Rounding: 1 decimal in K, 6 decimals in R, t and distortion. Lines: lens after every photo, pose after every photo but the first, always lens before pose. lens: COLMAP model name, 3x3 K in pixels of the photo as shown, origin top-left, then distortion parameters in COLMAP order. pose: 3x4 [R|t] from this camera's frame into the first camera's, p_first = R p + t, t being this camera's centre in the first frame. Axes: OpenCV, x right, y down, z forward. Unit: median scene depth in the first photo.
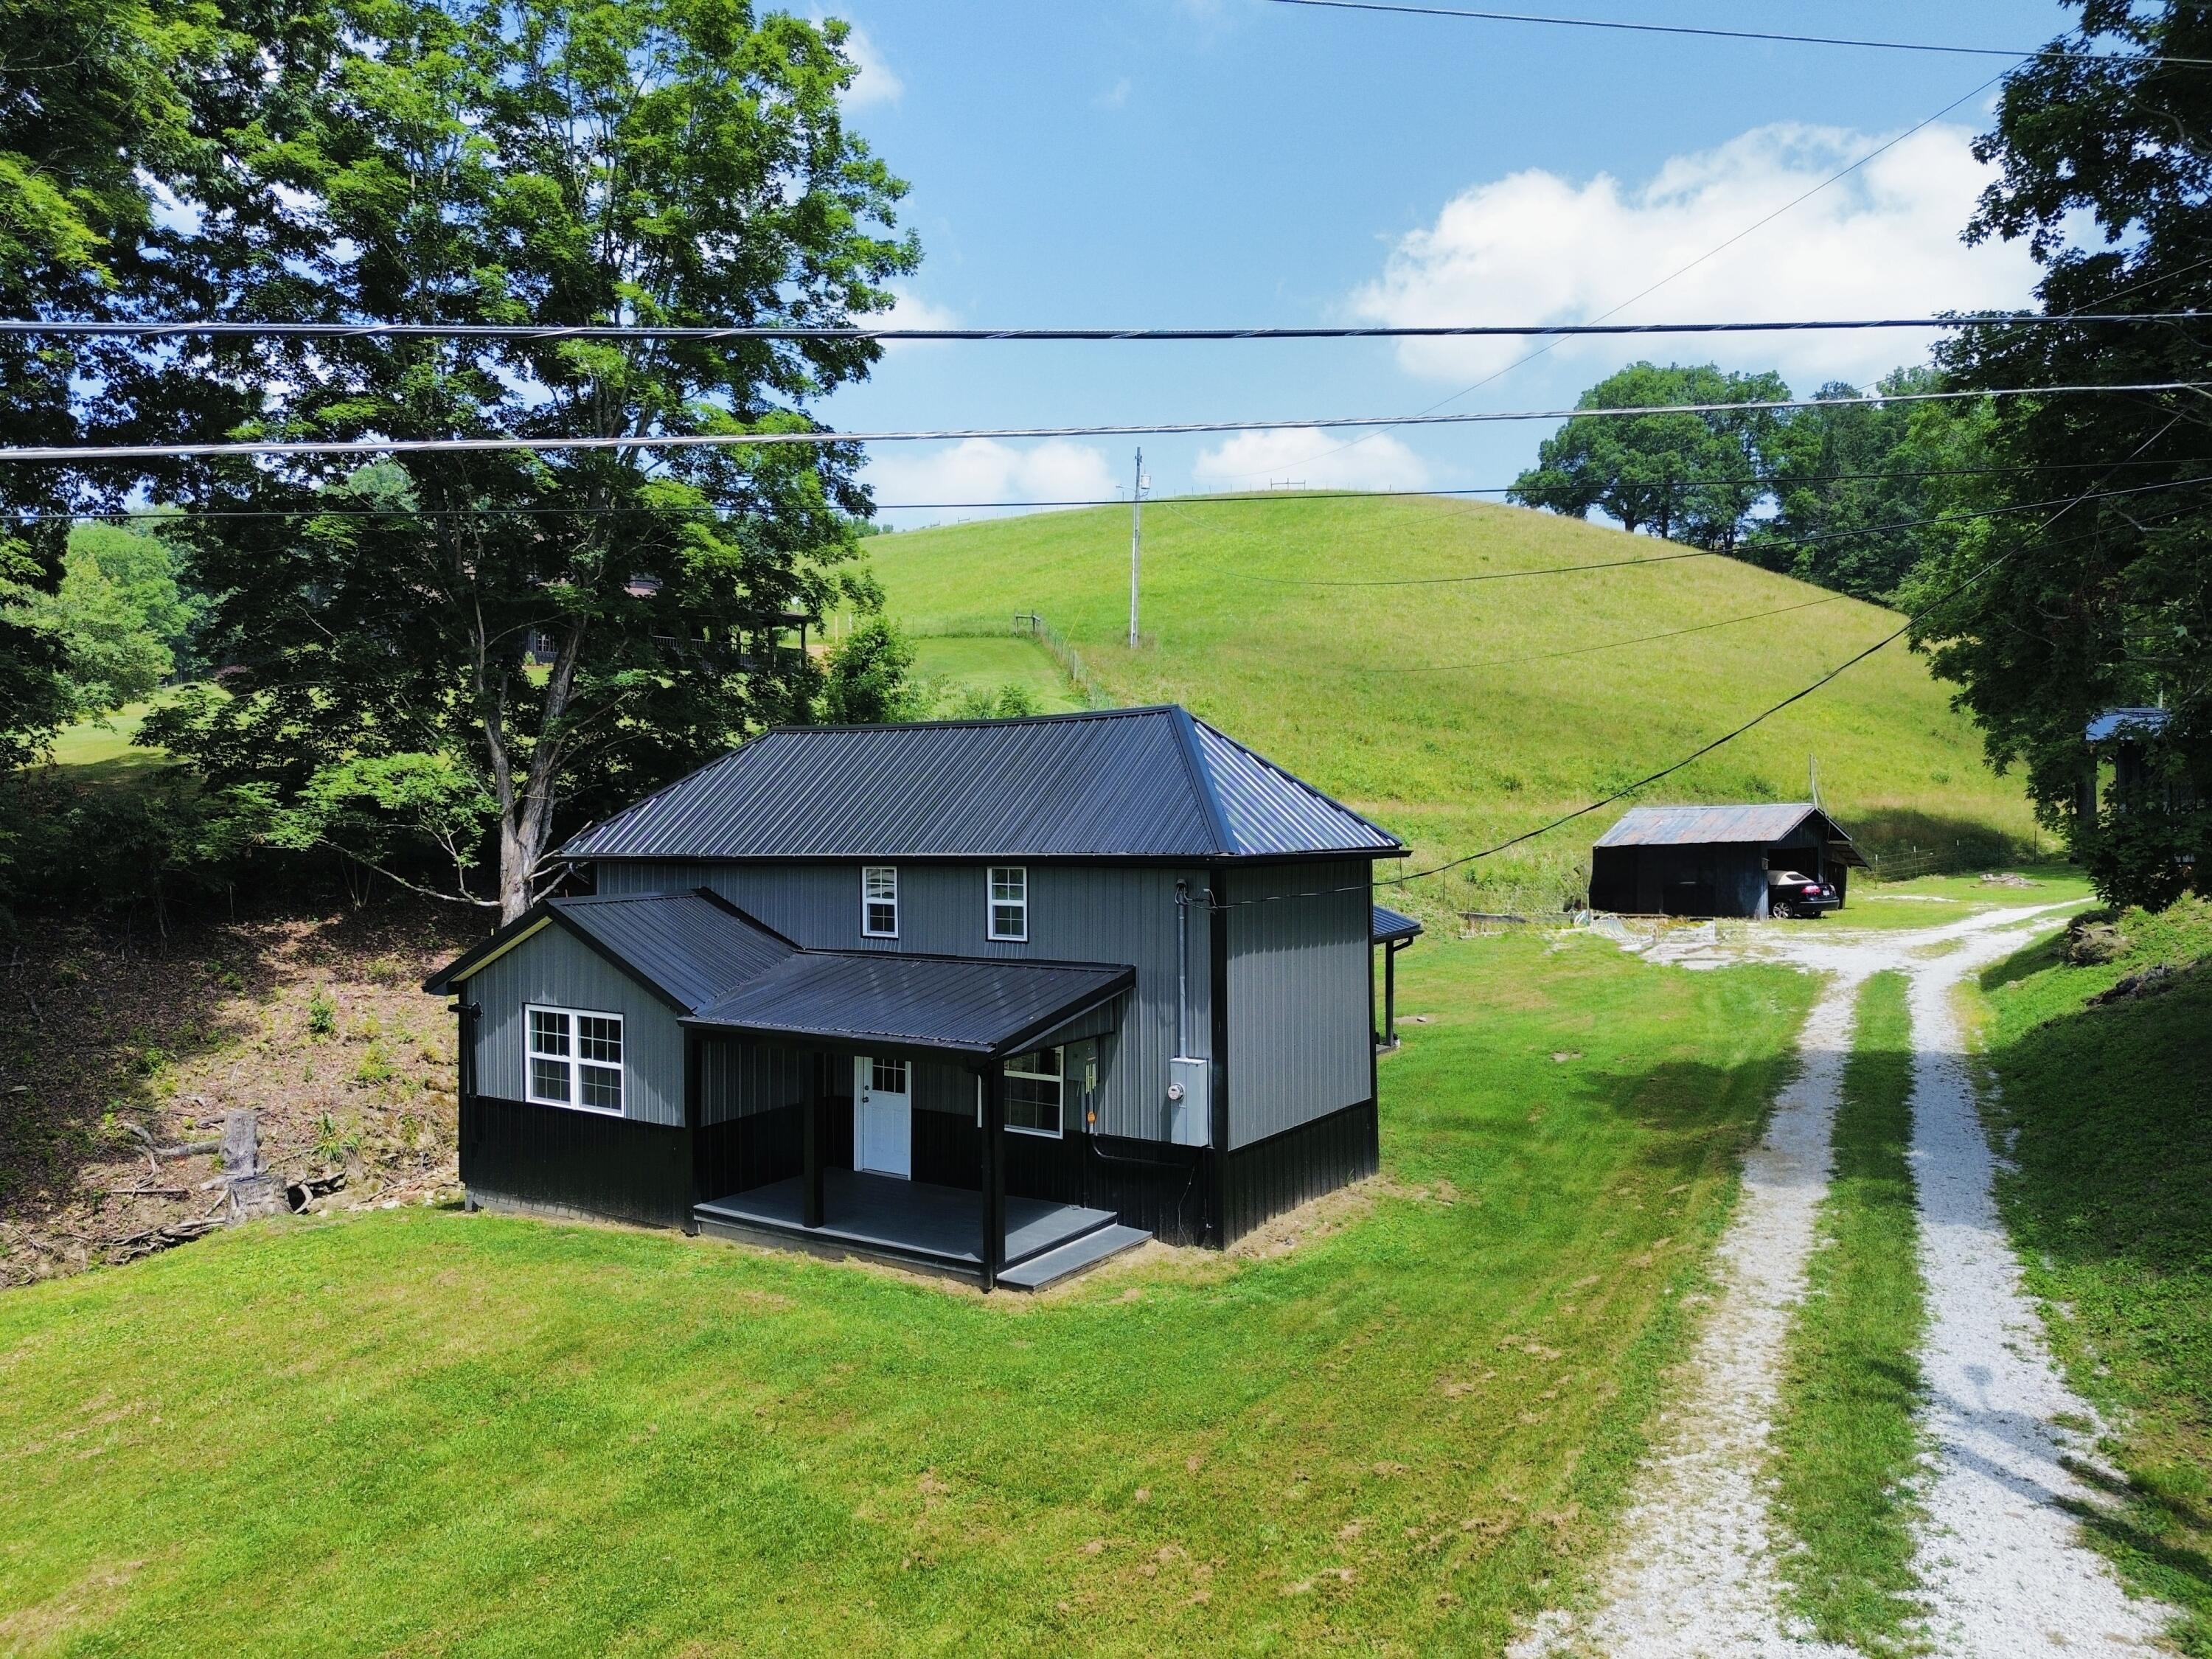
lens RADIAL K [[1570.9, 0, 1098.1], [0, 1570.9, 827.7], [0, 0, 1]] dist [0.060310, -0.056546]
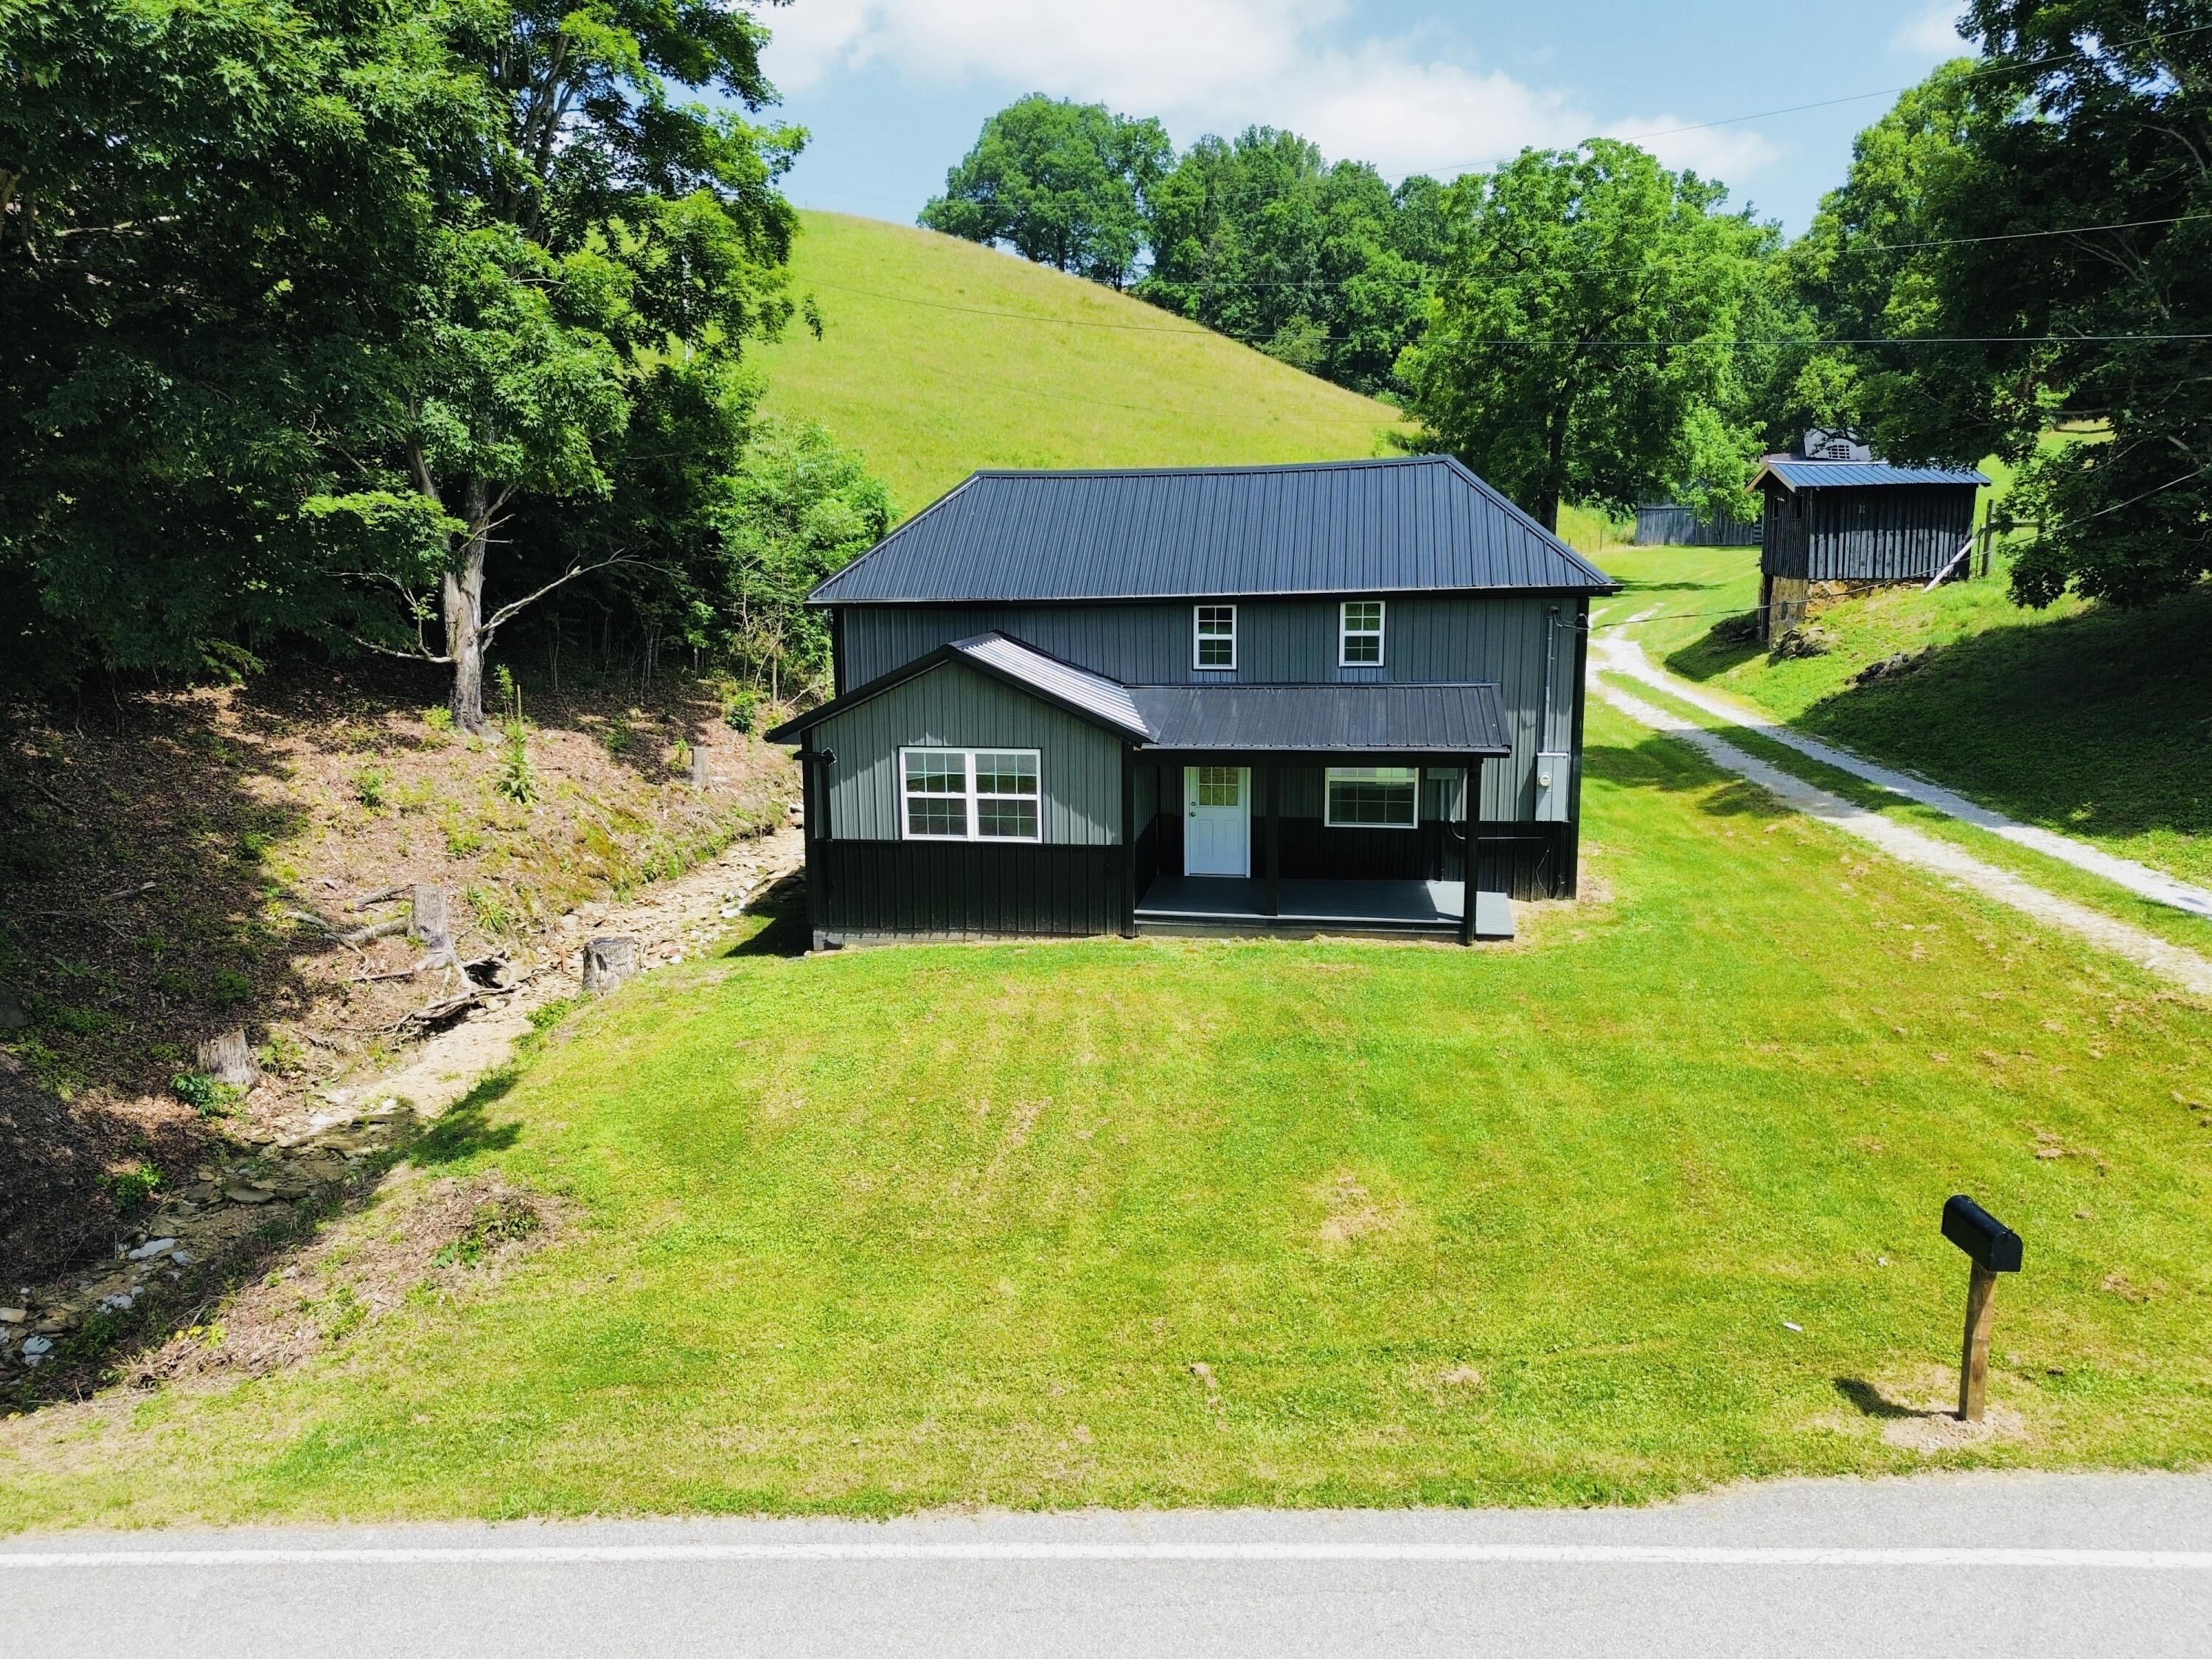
lens RADIAL K [[1570.9, 0, 1098.1], [0, 1570.9, 827.7], [0, 0, 1]] dist [0.060310, -0.056546]
pose [[0.912964, -0.080311, 0.400059, -0.707193], [0.013025, 0.985676, 0.168148, -0.008901], [-0.407832, -0.148302, 0.900933, 0.009890]]
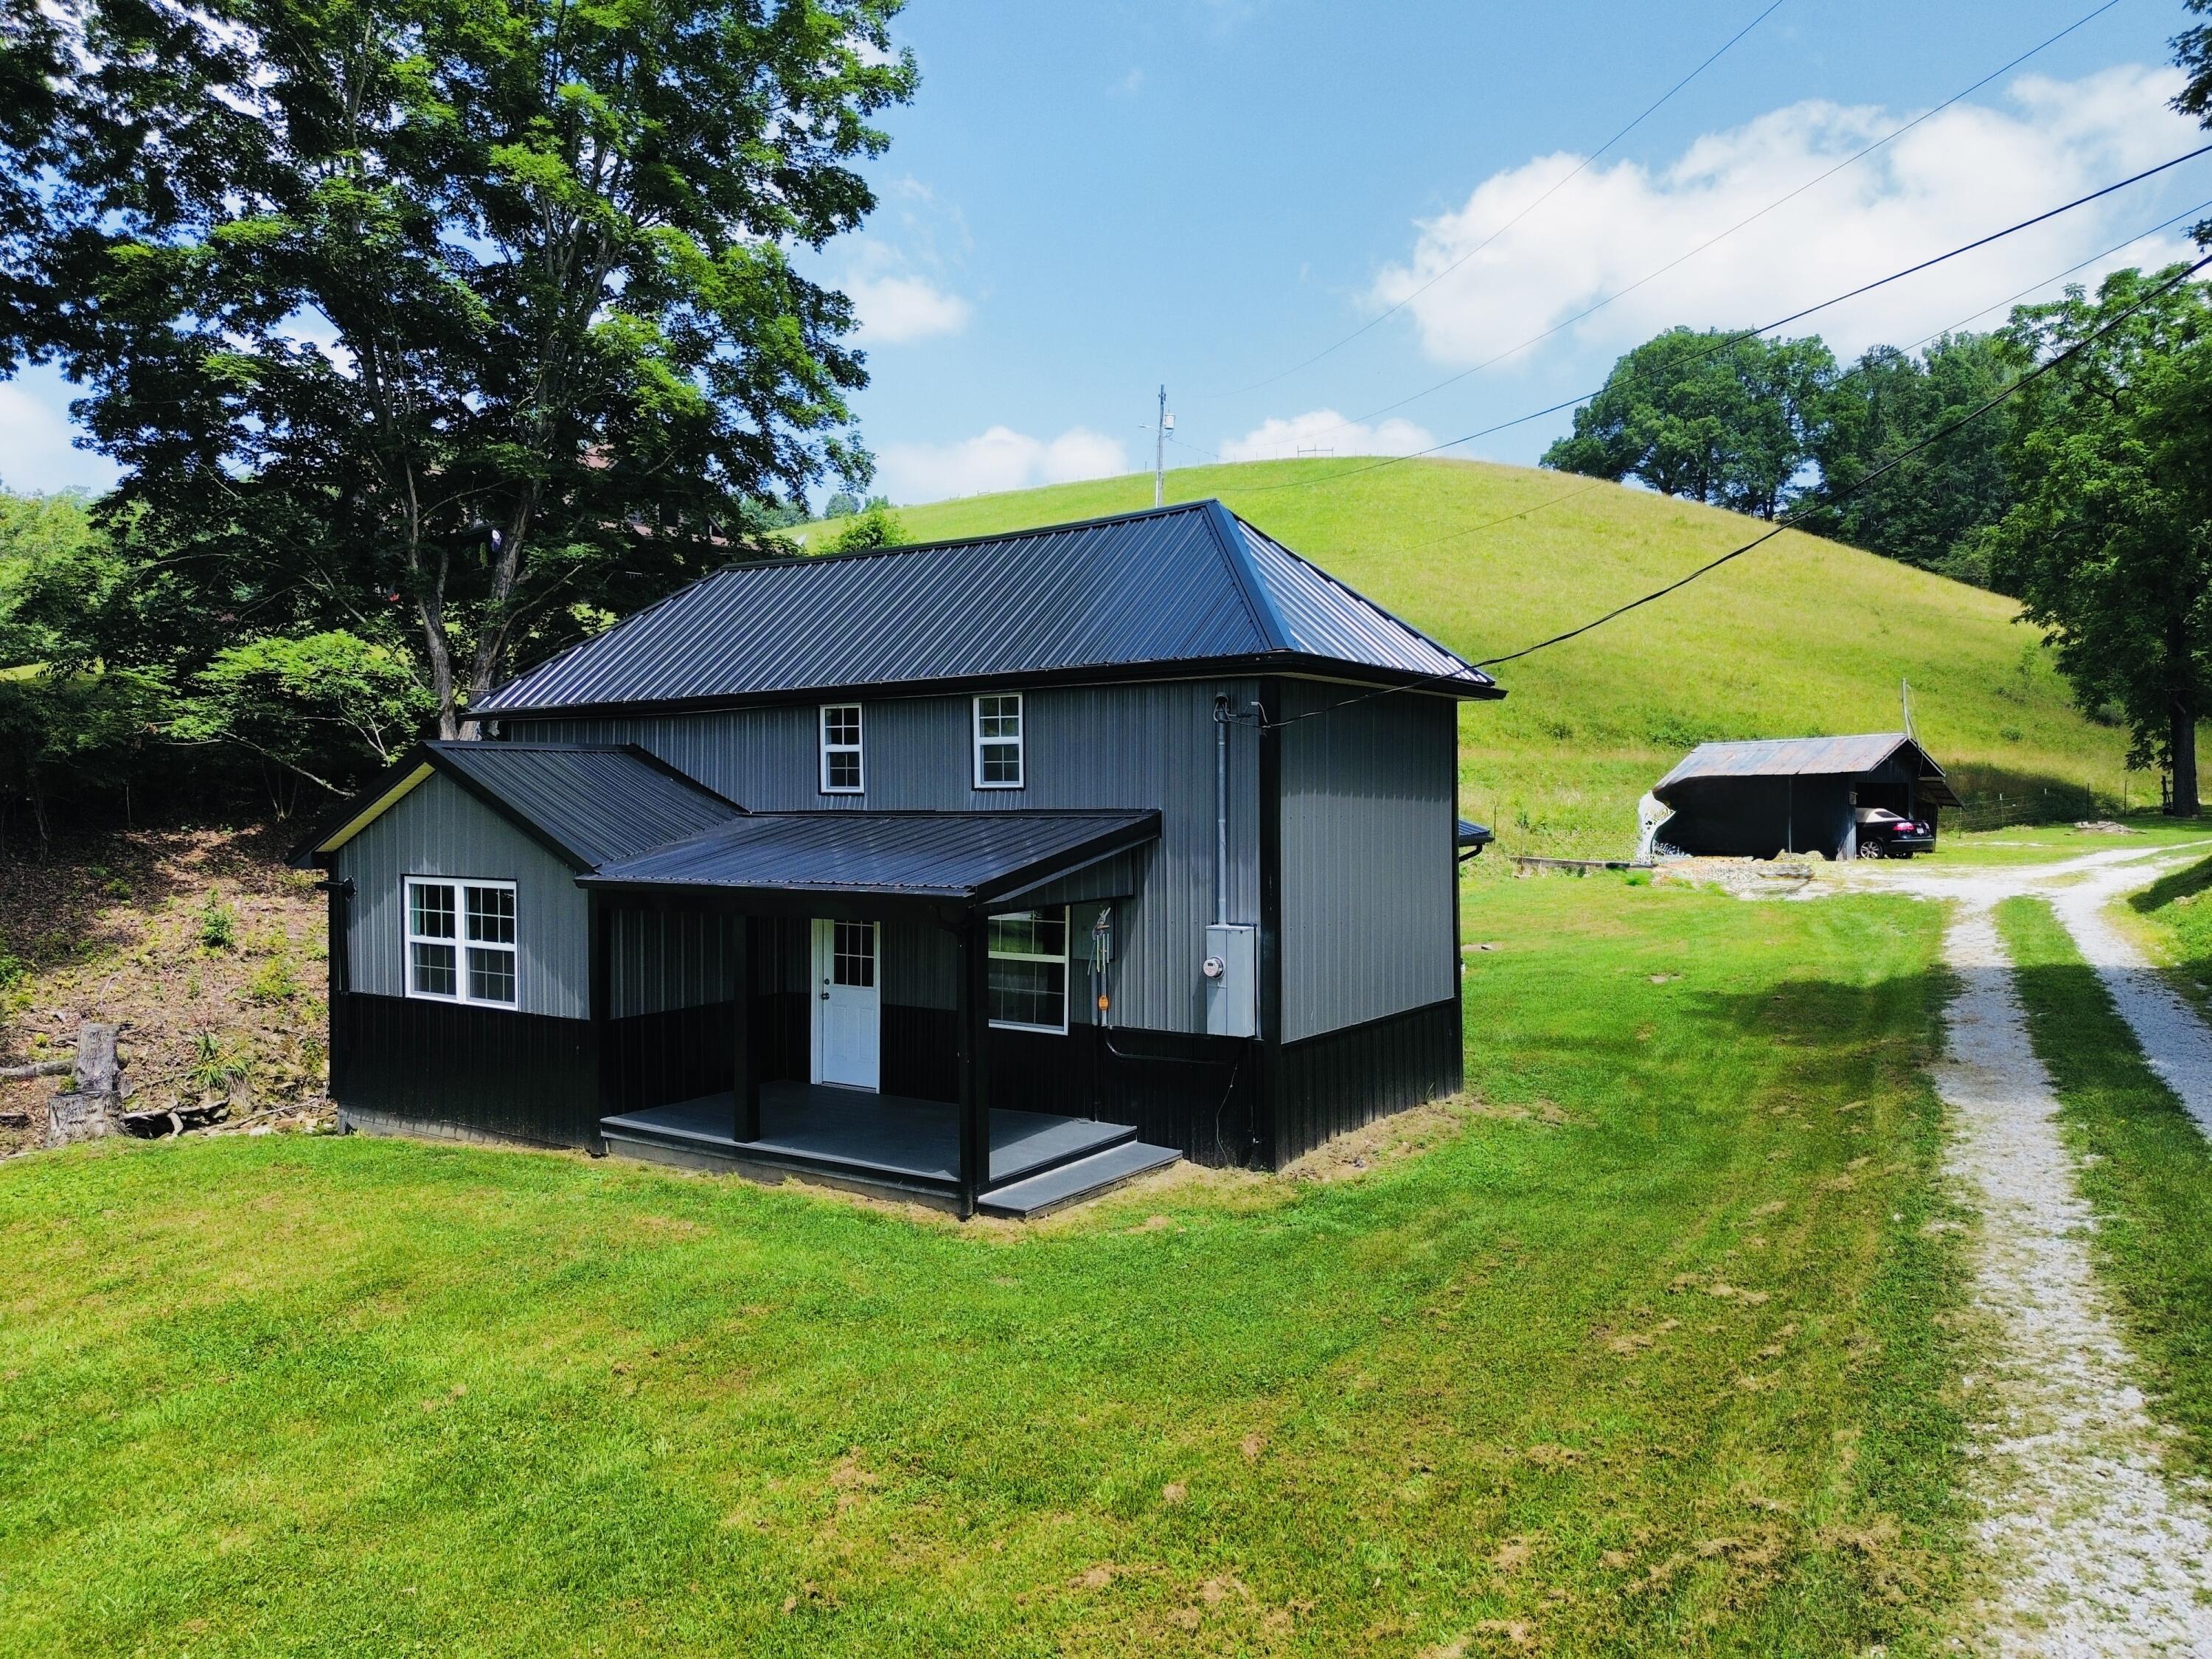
lens RADIAL K [[1570.9, 0, 1098.1], [0, 1570.9, 827.7], [0, 0, 1]] dist [0.060310, -0.056546]
pose [[0.999901, 0.001888, -0.013961, 0.003198], [-0.001799, 0.999978, 0.006401, 0.086438], [0.013973, -0.006375, 0.999882, 0.210653]]
